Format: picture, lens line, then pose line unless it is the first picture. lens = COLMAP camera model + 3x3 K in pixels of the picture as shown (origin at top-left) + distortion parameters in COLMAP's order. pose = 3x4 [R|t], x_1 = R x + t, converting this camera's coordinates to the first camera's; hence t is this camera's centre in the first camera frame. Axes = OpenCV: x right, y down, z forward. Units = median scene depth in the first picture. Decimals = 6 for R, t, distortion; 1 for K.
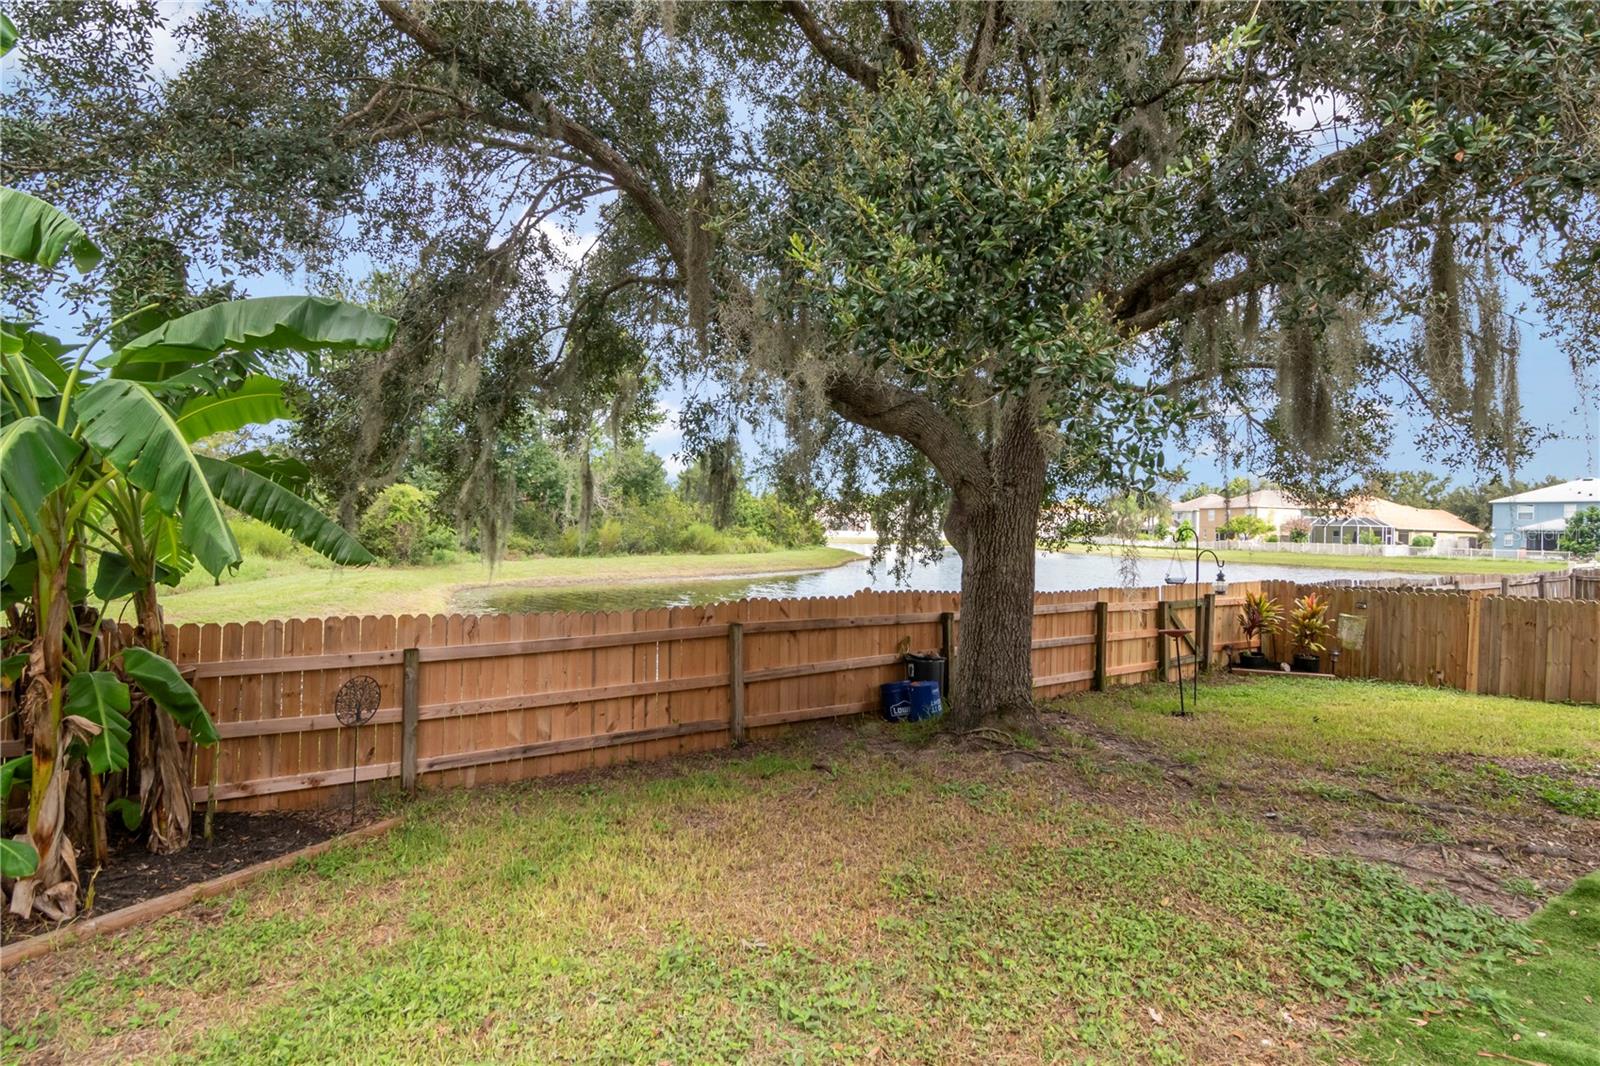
lens RADIAL K [[827.5, 0, 782.3], [0, 827.5, 529.6], [0, 0, 1]] dist [0.001760, -0.007770]
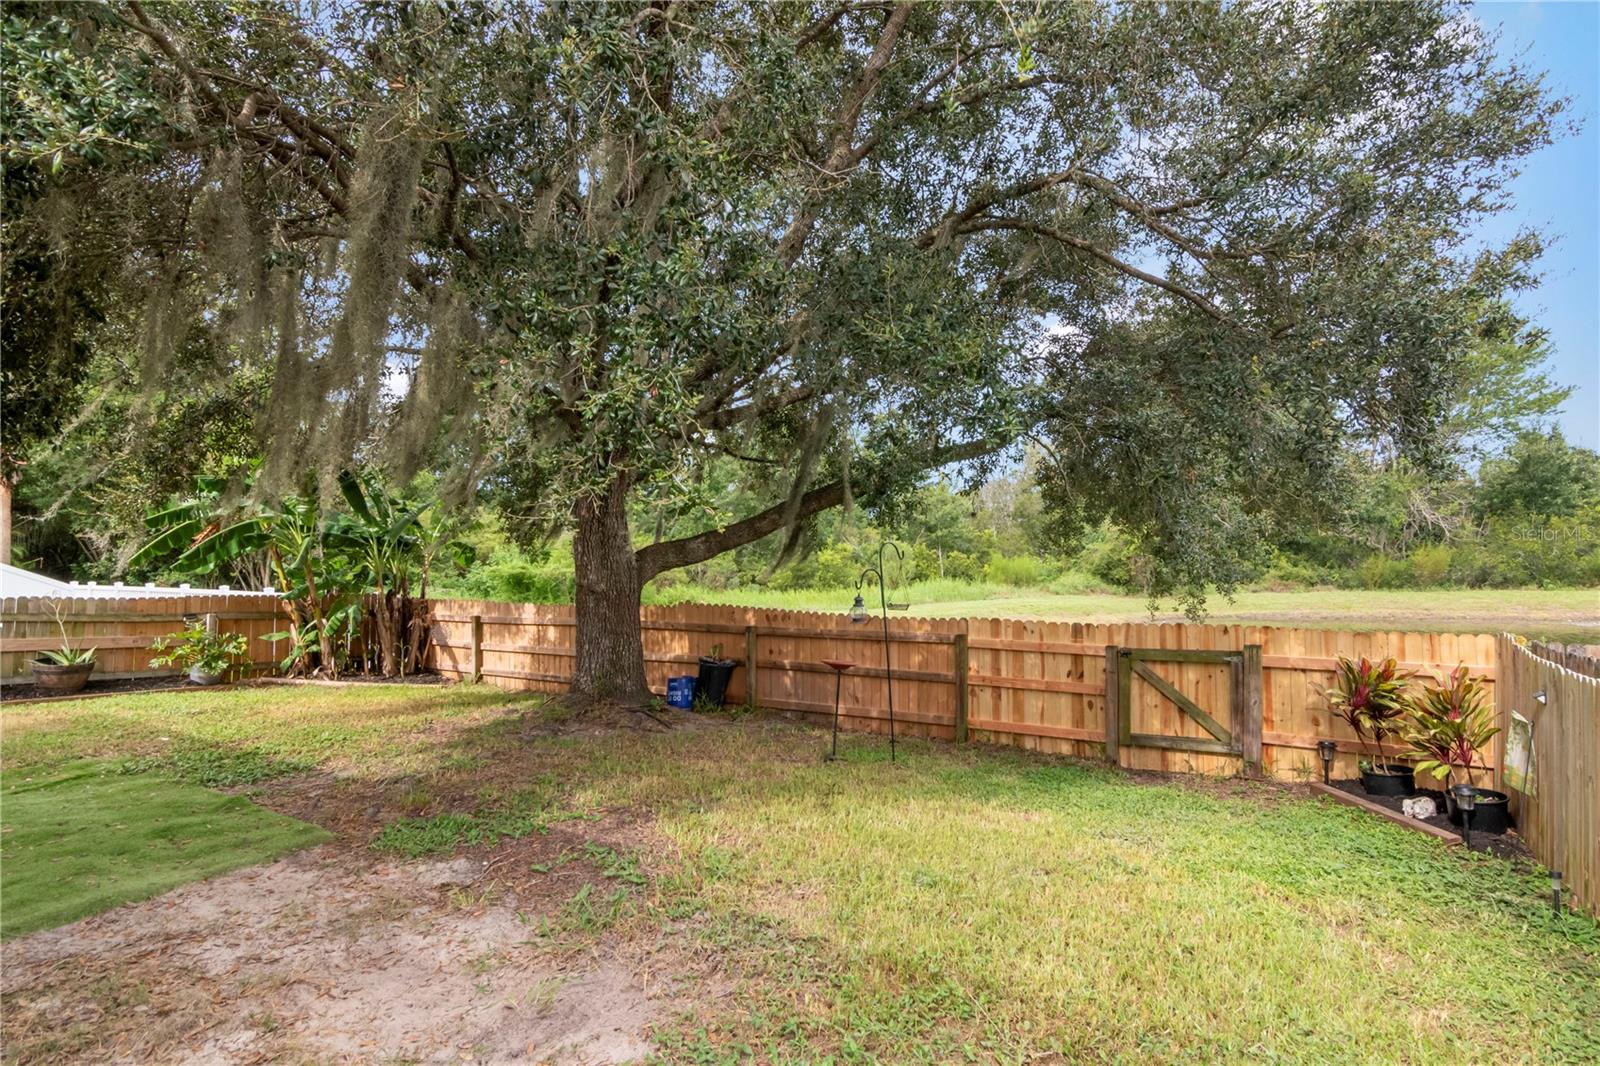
lens RADIAL K [[814.0, 0, 800.0], [0, 814.0, 533.0], [0, 0, 1]] dist [-0.003839, -0.000638]
pose [[0.389193, -0.049379, -0.919832, 0.220816], [0.014984, 0.998769, -0.047277, 0.004434], [0.921034, 0.004617, 0.389454, 0.109777]]
